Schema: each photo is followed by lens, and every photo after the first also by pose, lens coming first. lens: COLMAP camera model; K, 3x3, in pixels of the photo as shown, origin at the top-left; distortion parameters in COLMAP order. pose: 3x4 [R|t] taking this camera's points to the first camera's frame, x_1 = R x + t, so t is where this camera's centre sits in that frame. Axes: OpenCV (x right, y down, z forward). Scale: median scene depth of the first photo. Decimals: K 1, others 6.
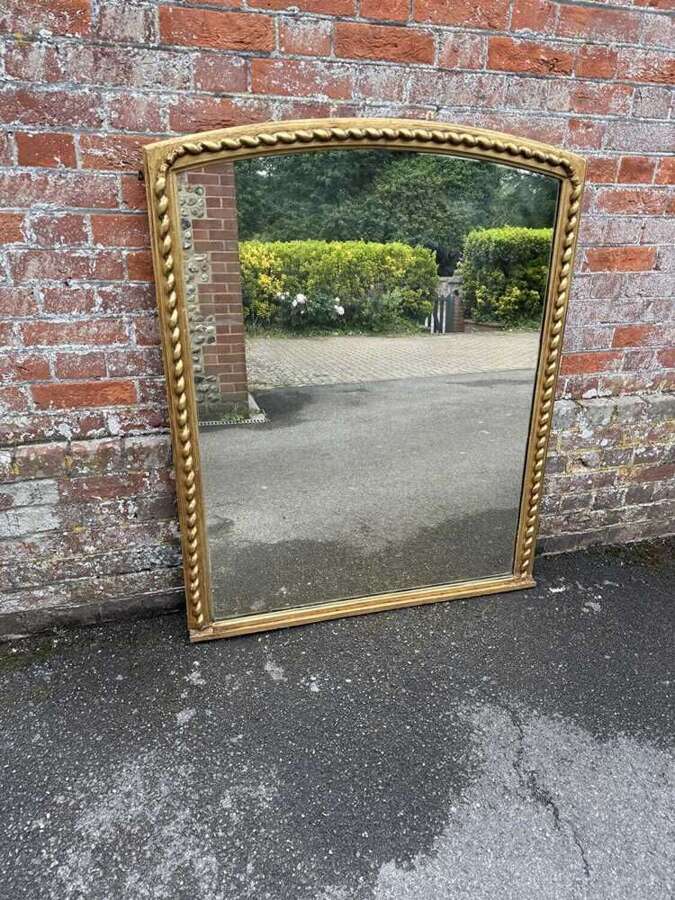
lens RADIAL K [[630.2, 0, 347.8], [0, 630.2, 452.1], [0, 0, 1]] dist [0.002483, -0.012579]
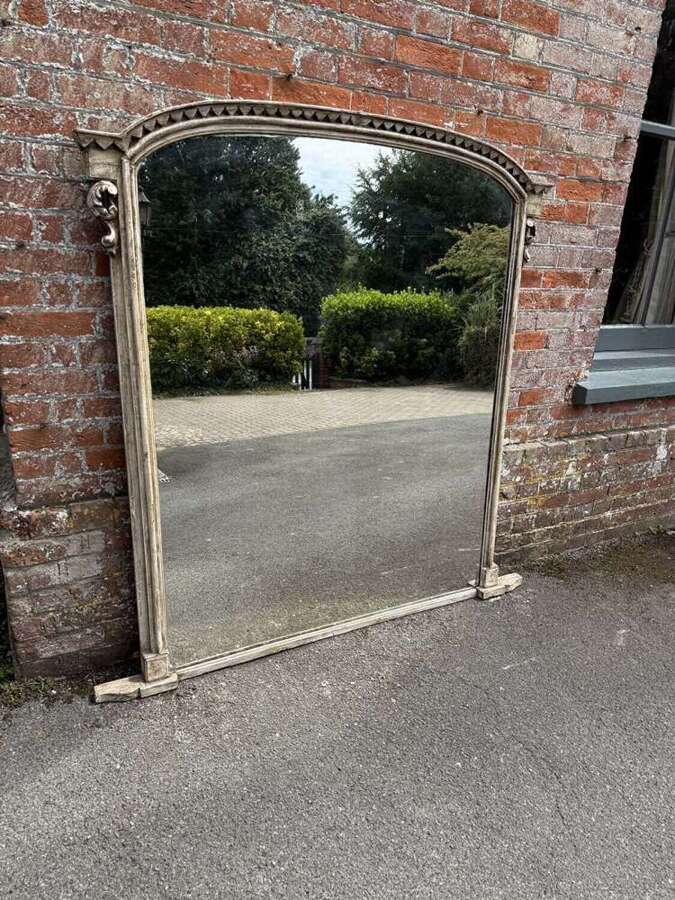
lens RADIAL K [[630.2, 0, 341.9], [0, 630.2, 452.1], [0, 0, 1]] dist [0.002483, -0.012579]
pose [[0.978344, -0.043866, 0.202286, -0.259815], [0.065027, 0.992942, -0.099181, 0.043728], [-0.196507, 0.110187, 0.974291, -0.240625]]
